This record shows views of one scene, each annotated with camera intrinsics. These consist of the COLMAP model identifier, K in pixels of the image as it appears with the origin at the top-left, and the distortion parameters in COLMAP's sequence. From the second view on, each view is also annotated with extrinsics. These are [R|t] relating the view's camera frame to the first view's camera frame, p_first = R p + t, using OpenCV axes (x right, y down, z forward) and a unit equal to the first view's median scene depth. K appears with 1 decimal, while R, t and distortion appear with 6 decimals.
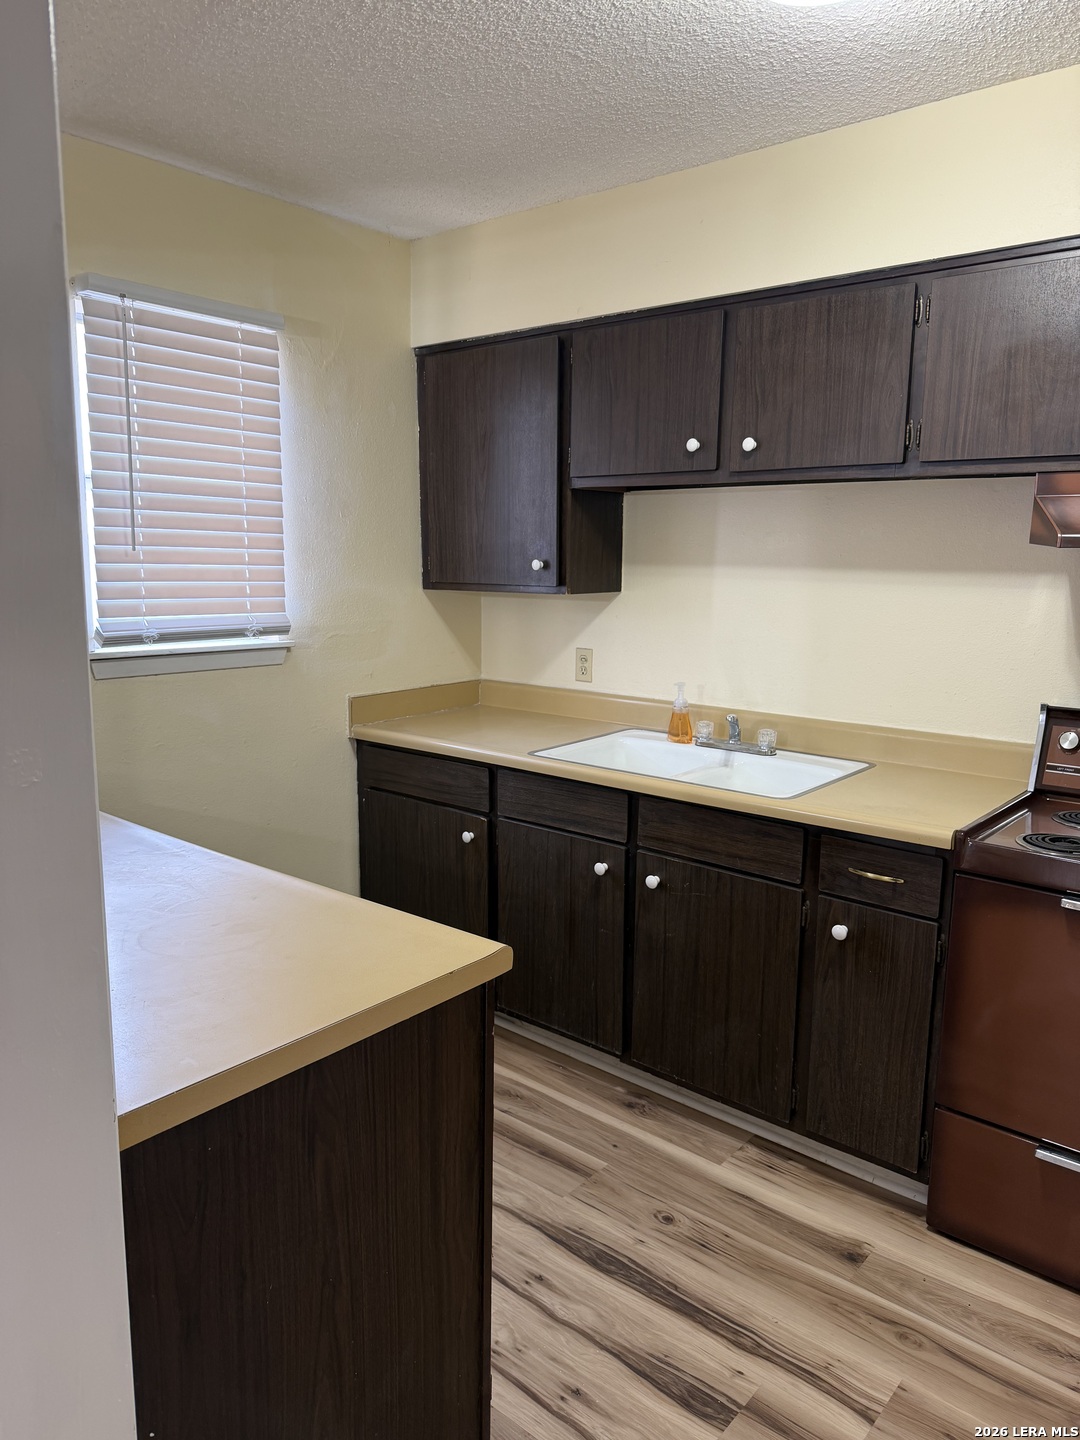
lens RADIAL K [[1014.1, 0, 524.2], [0, 1014.1, 722.2], [0, 0, 1]] dist [0.017905, -0.035296]
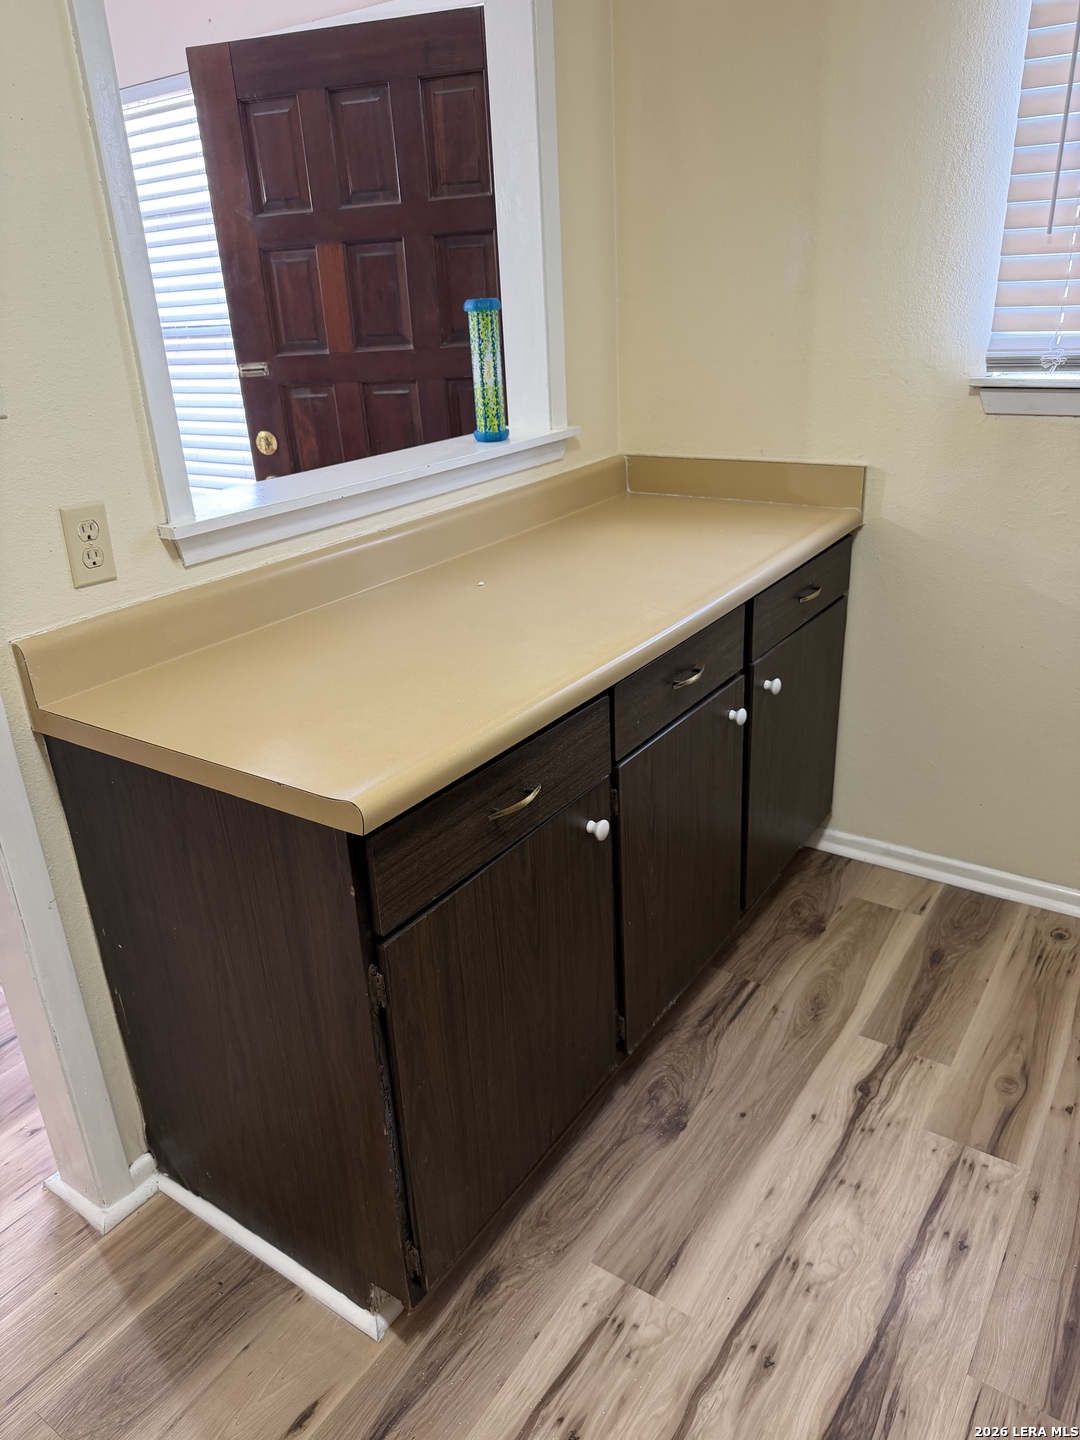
lens RADIAL K [[1014.1, 0, 535.1], [0, 1014.1, 715.8], [0, 0, 1]] dist [0.017905, -0.035296]
pose [[0.100047, 0.364167, -0.925944, 0.487890], [-0.105251, 0.929266, 0.354101, -0.089308], [0.989400, 0.062030, 0.131299, 0.745309]]
